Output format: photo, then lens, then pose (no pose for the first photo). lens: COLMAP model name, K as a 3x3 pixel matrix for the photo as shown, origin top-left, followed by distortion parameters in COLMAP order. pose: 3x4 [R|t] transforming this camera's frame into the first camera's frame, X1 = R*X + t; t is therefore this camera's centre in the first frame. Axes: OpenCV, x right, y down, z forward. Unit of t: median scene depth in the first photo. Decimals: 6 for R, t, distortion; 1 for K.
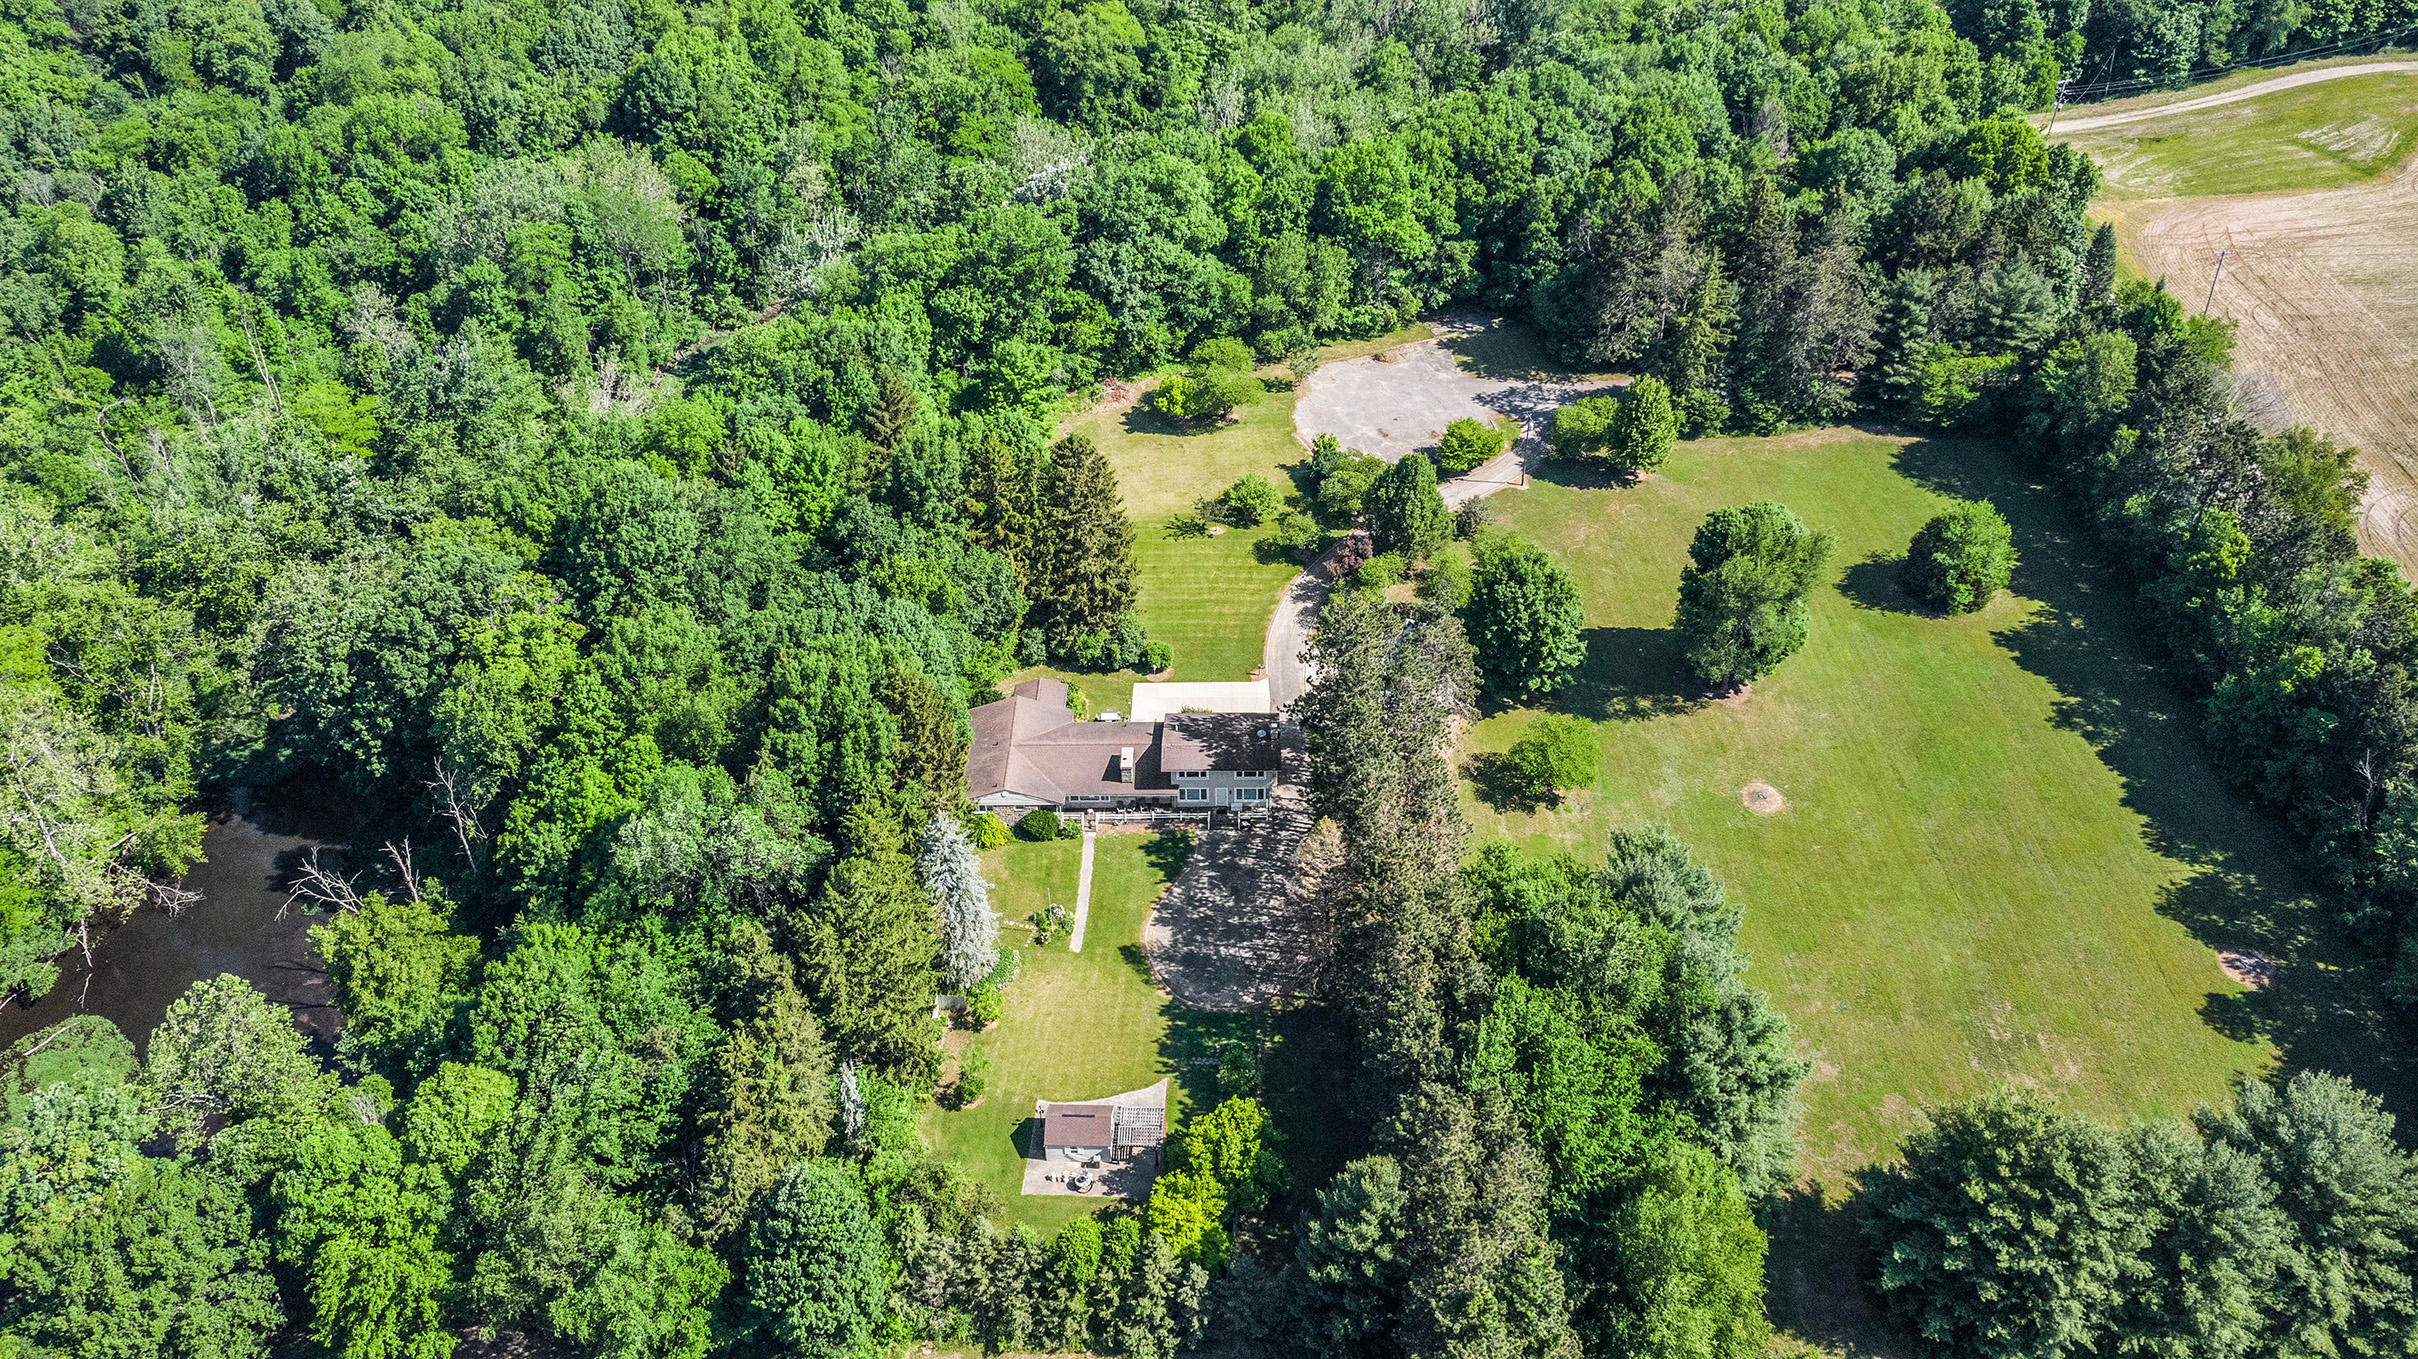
lens RADIAL K [[1932.4, 0, 1197.3], [0, 1932.4, 673.8], [0, 0, 1]] dist [0.001401, -0.001700]
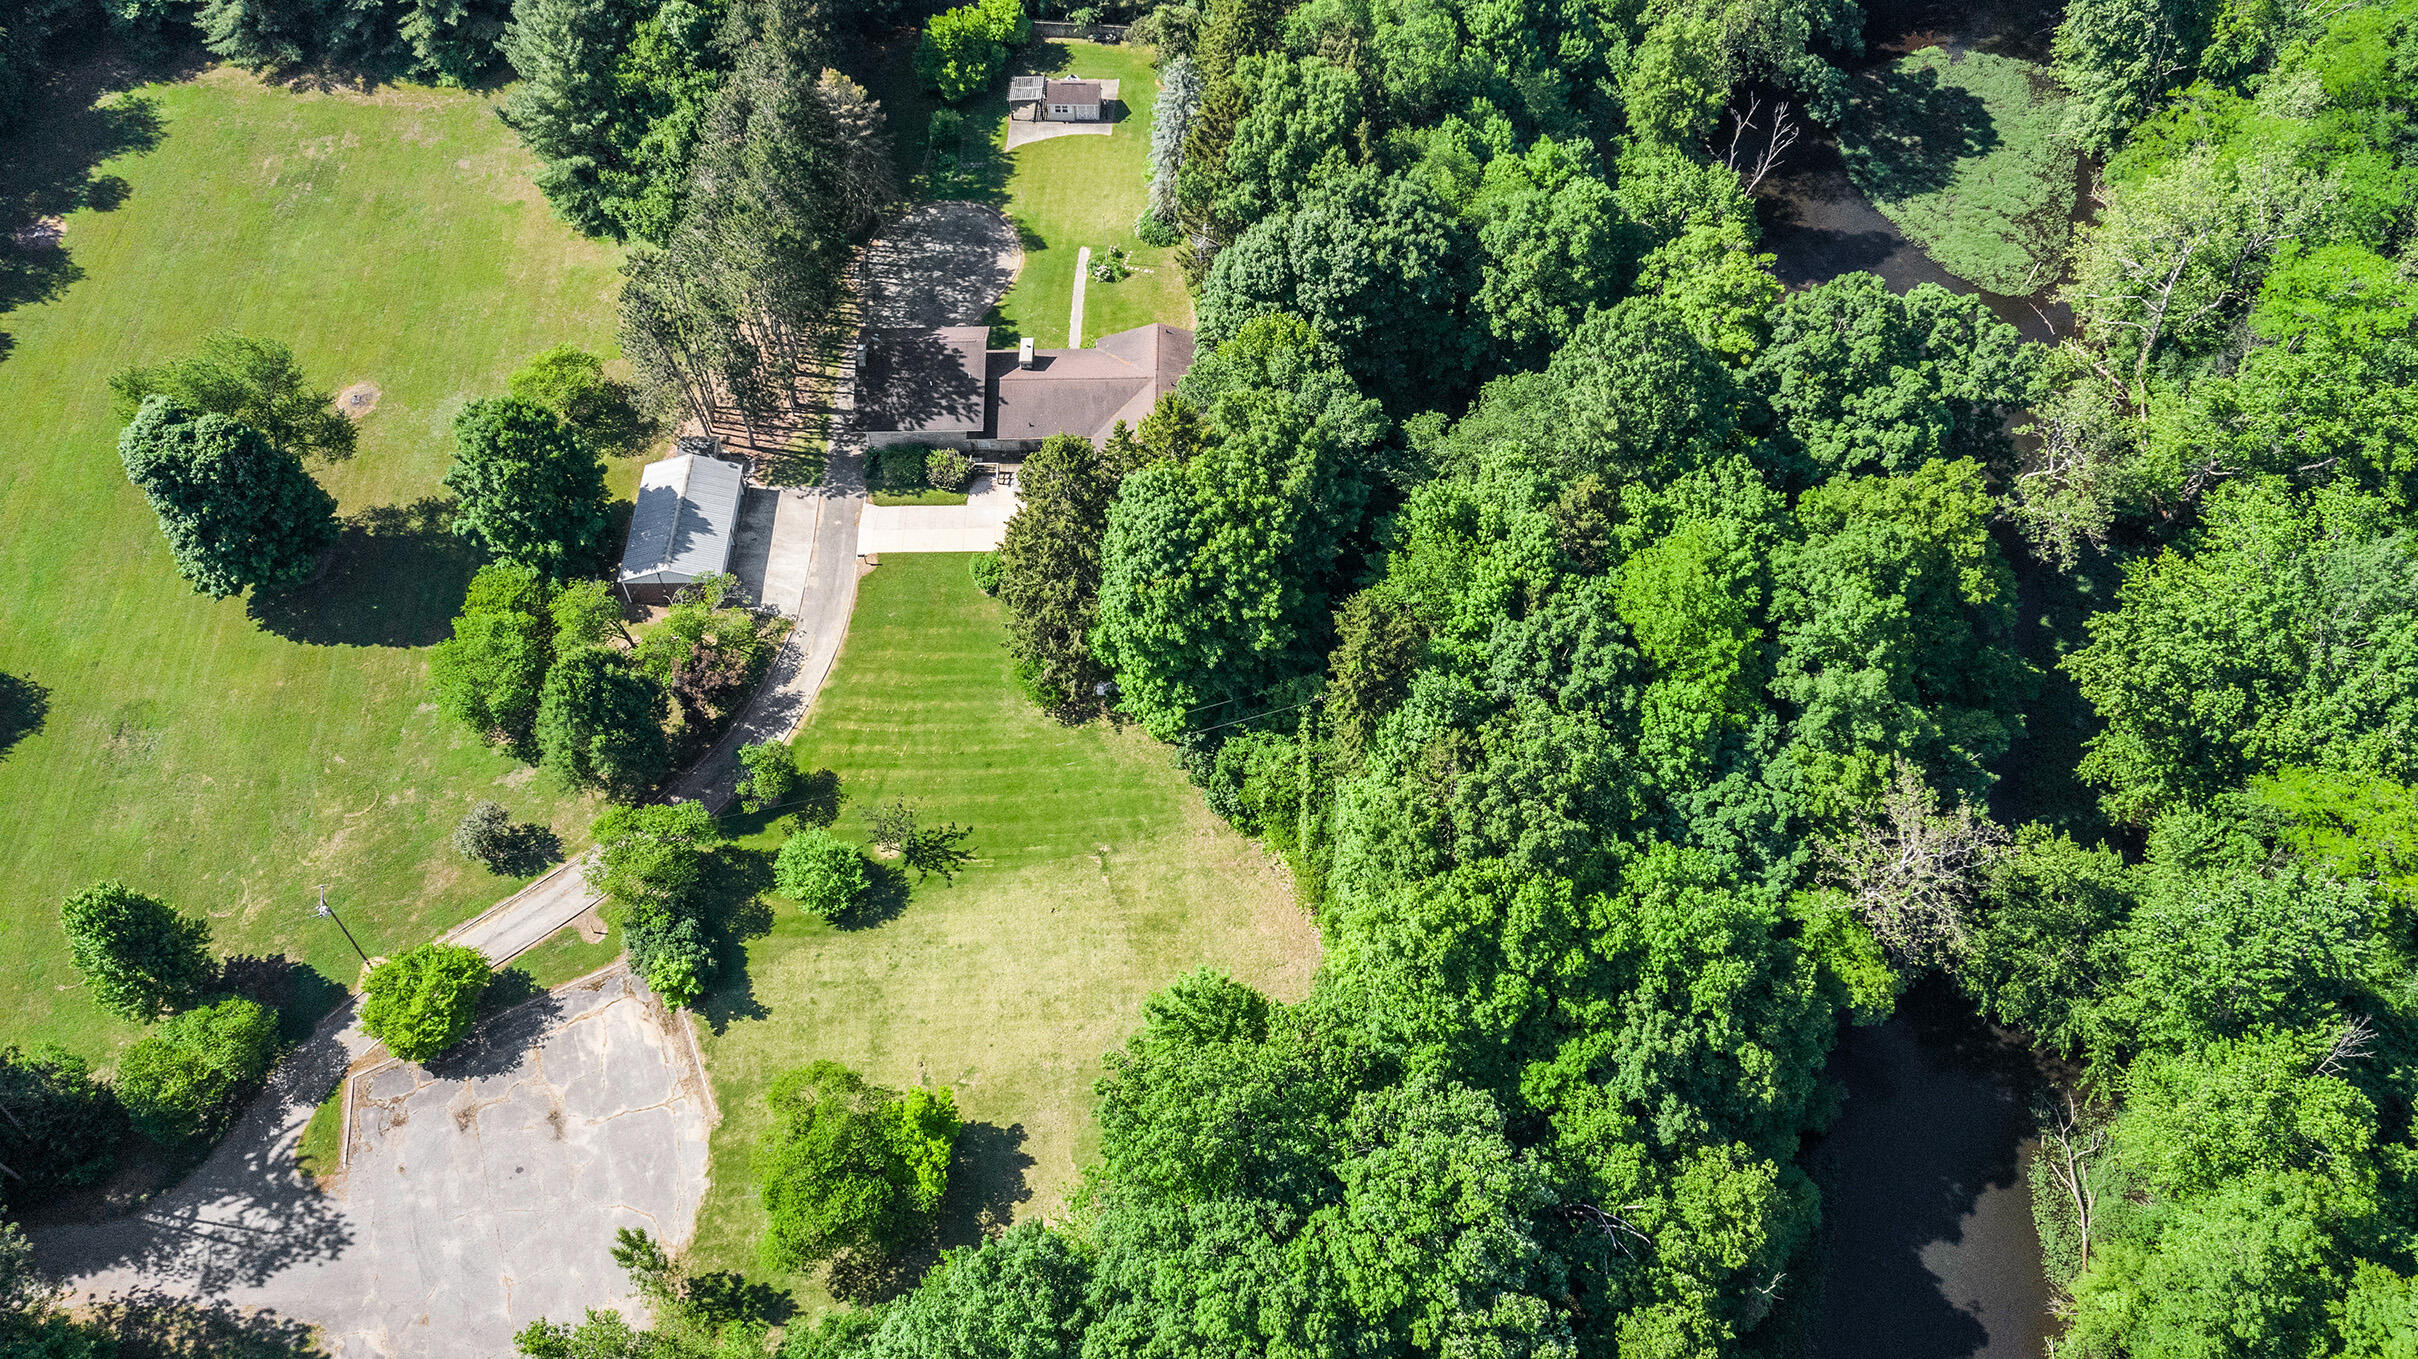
lens RADIAL K [[1932.4, 0, 1207.1], [0, 1932.4, 693.2], [0, 0, 1]] dist [0.001401, -0.001700]
pose [[-0.999401, 0.027845, 0.020565, -0.141197], [0.019973, -0.021368, 0.999572, -0.911353], [0.028272, 0.999384, 0.020799, 1.189309]]
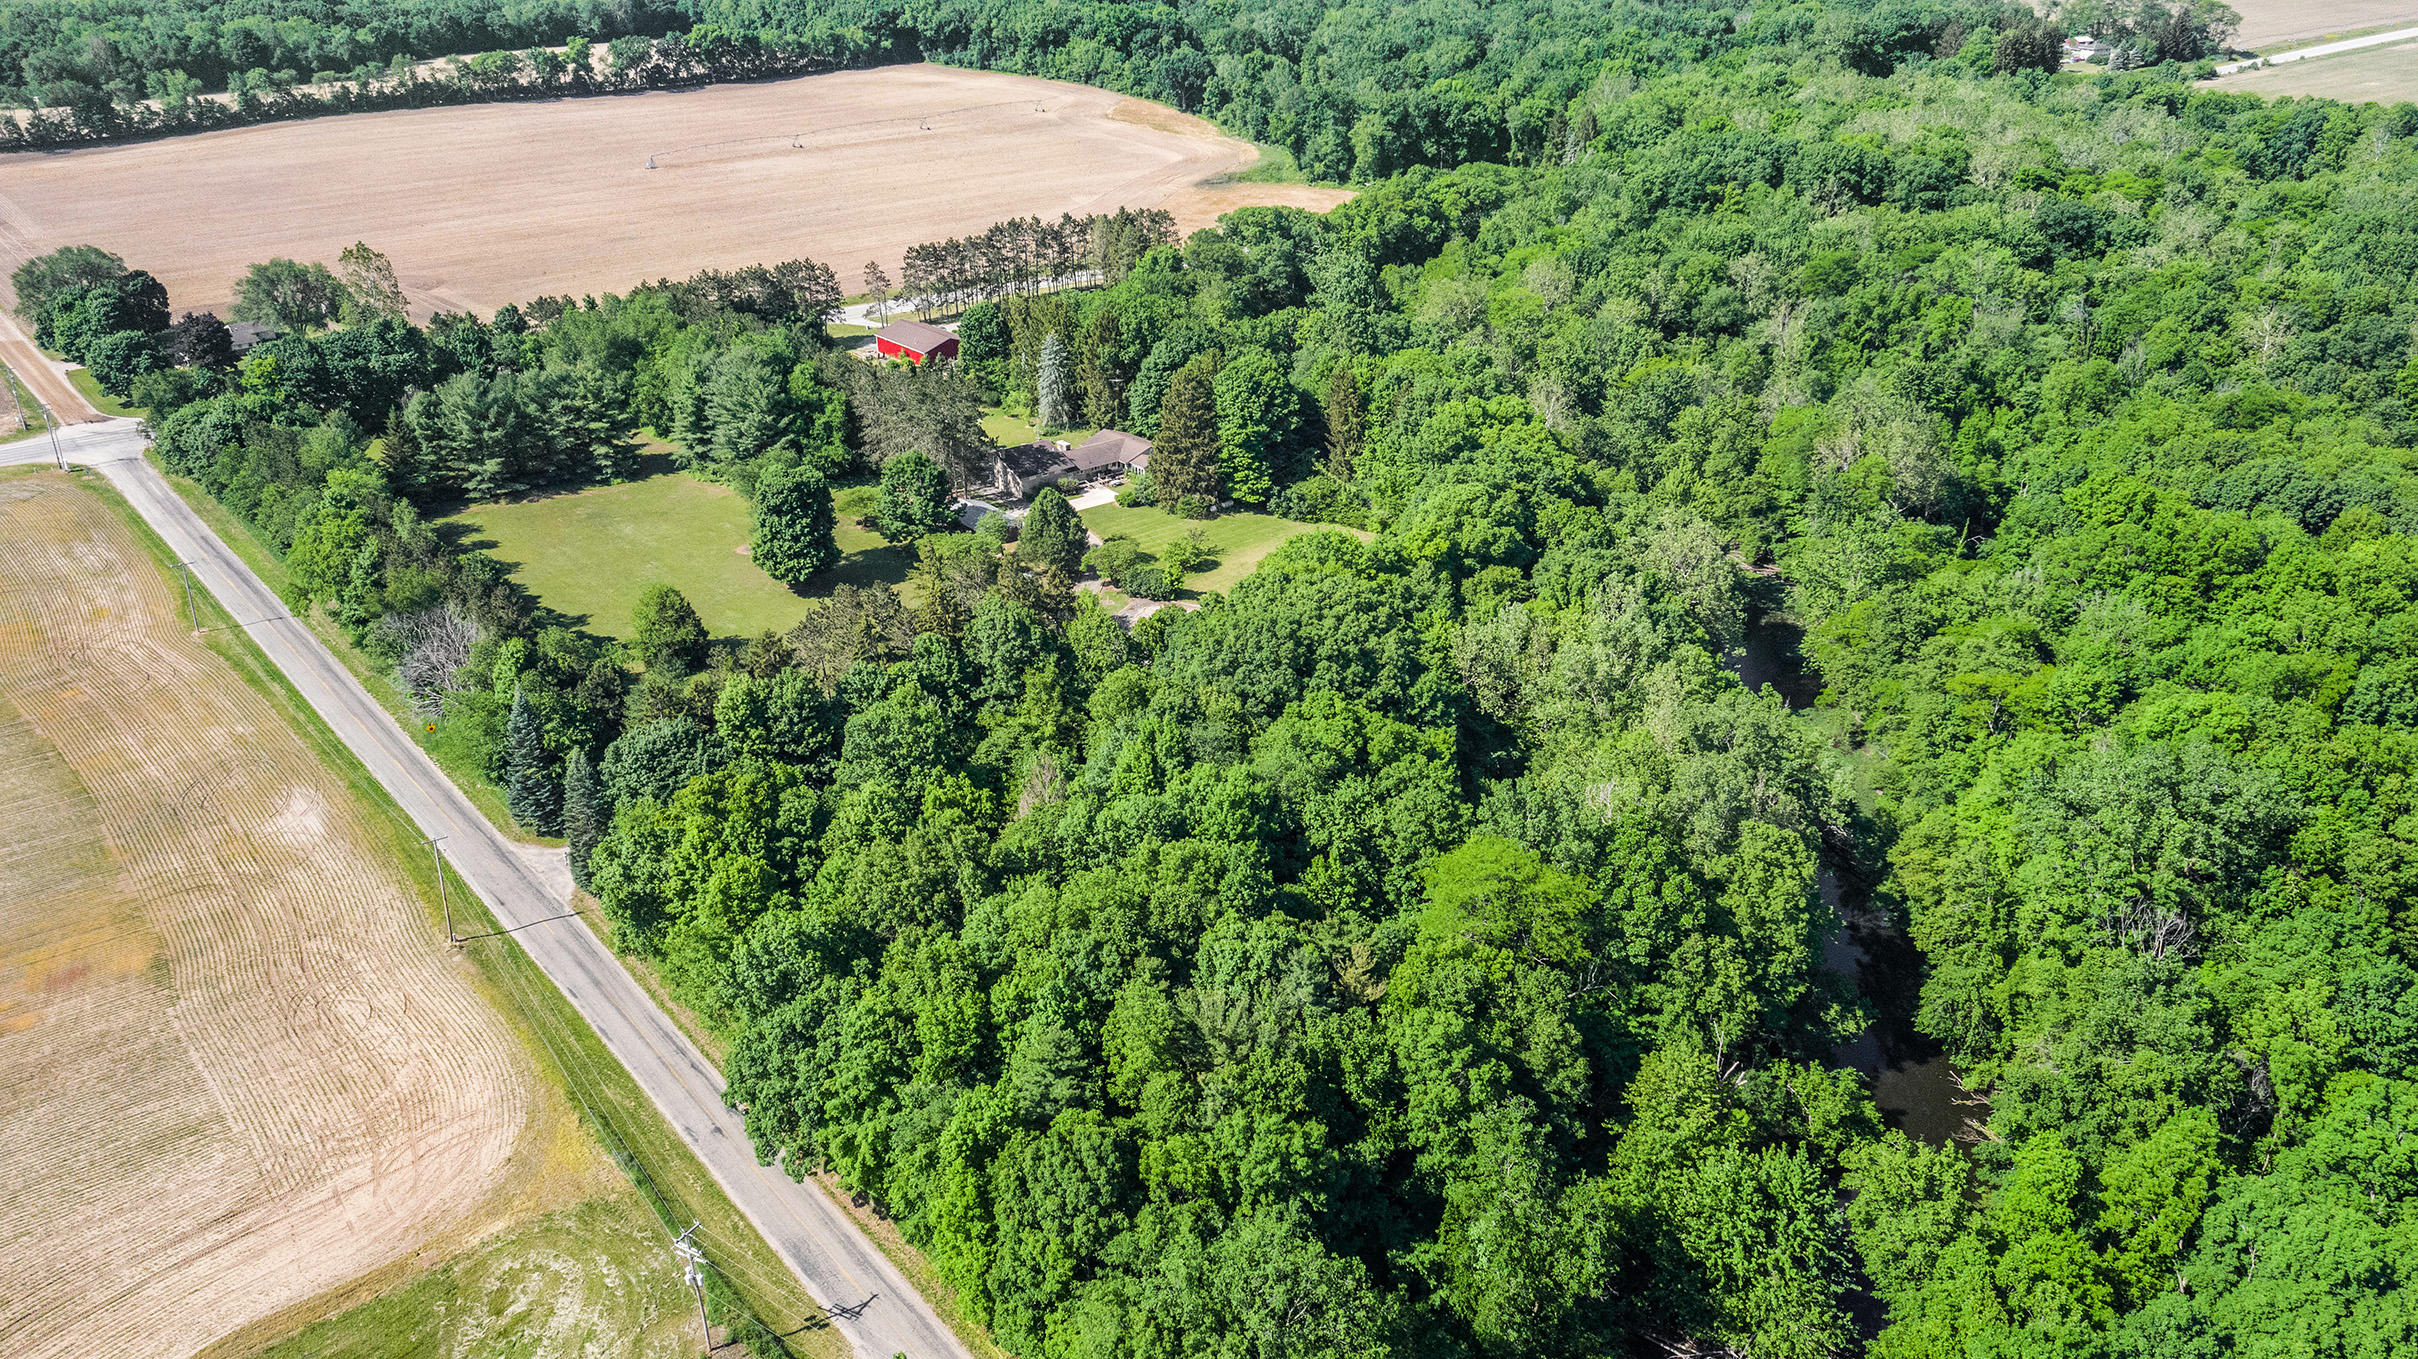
lens RADIAL K [[1932.4, 0, 1207.6], [0, 1932.4, 680.4], [0, 0, 1]] dist [0.001401, -0.001700]
pose [[-0.778940, 0.283282, -0.559467, 0.991597], [-0.360461, 0.527778, 0.769102, -1.360139], [0.513147, 0.800751, -0.308996, 1.892978]]
